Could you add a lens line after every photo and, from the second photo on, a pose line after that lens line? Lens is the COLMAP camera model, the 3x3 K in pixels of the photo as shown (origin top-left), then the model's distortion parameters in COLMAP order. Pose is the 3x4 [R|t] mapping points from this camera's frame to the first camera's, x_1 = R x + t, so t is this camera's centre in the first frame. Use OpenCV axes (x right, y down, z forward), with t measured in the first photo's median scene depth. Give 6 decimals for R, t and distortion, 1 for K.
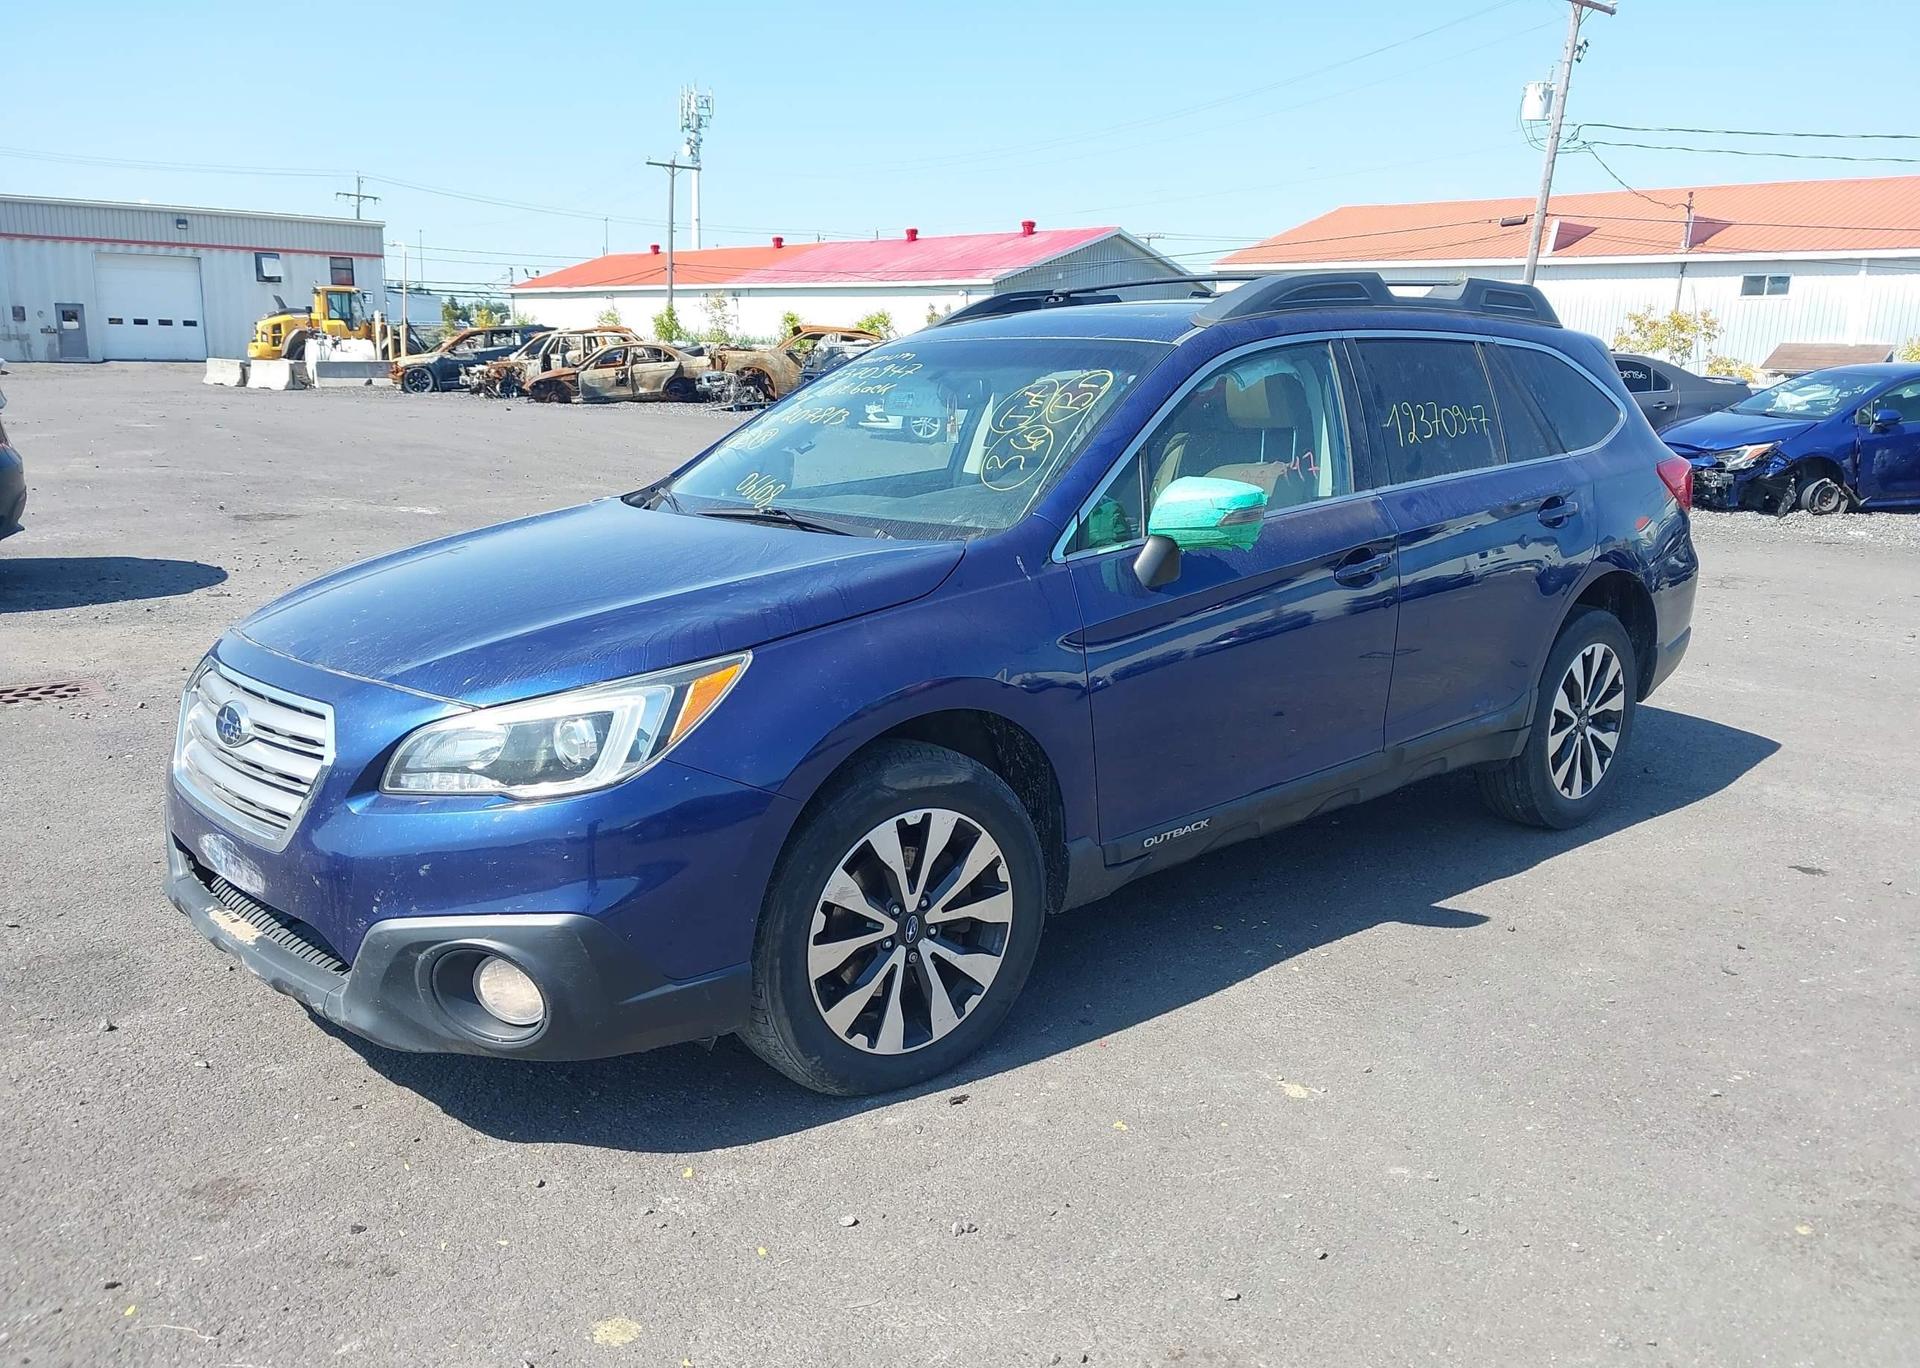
lens RADIAL K [[1576.2, 0, 960.0], [0, 1576.2, 684.0], [0, 0, 1]] dist [0.047580, -0.076962]
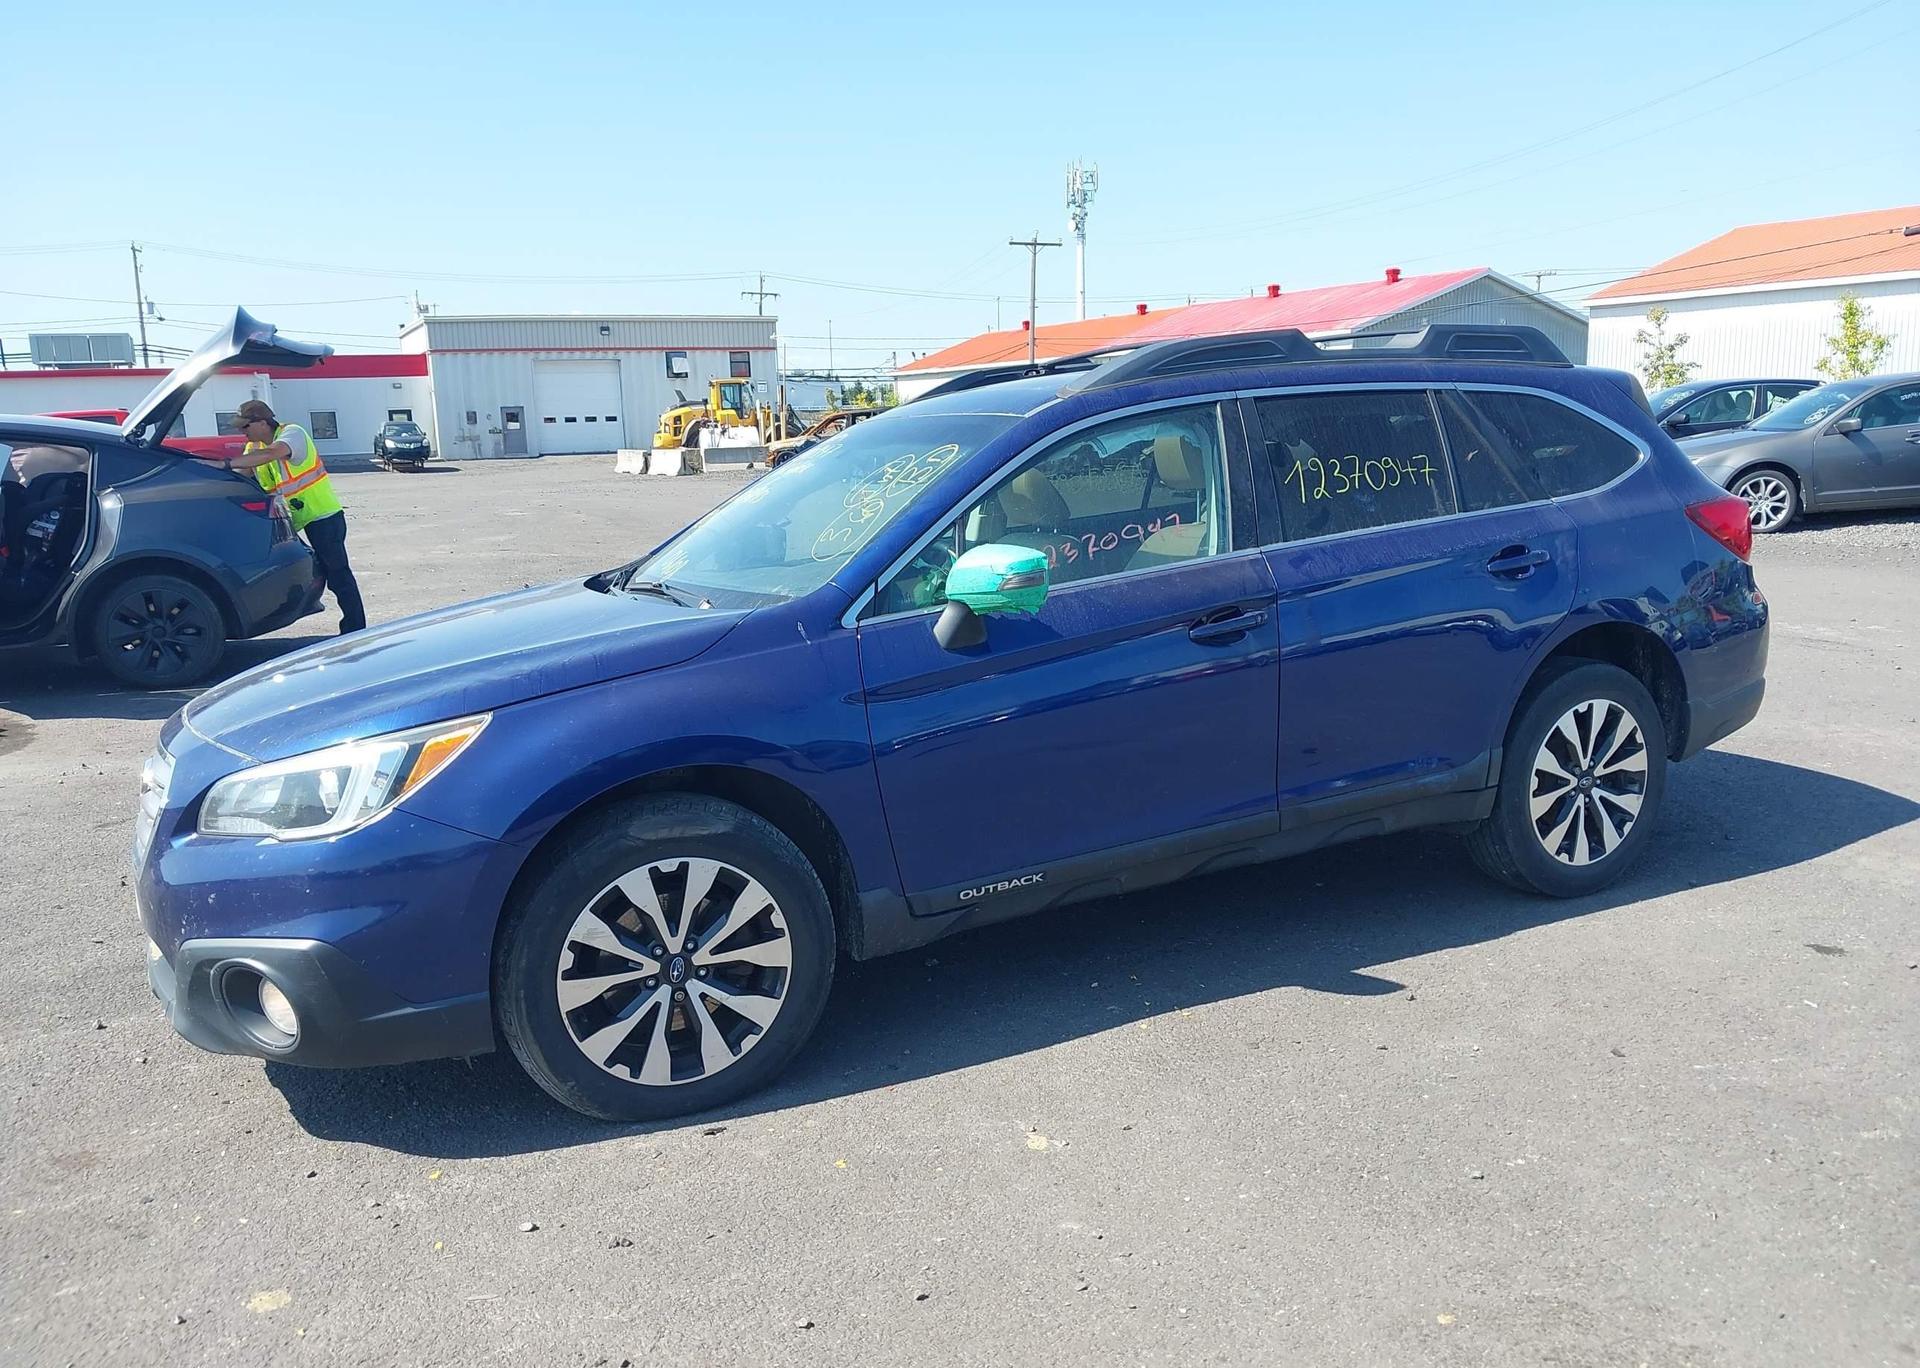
lens RADIAL K [[1595.1, 0, 1085.5], [0, 1595.1, 686.8], [0, 0, 1]] dist [0.155572, -0.424534]
pose [[0.966658, -0.008987, -0.255913, 0.359033], [-0.000095, 0.999371, -0.035452, 0.000725], [0.256071, 0.034294, 0.966050, -0.000733]]
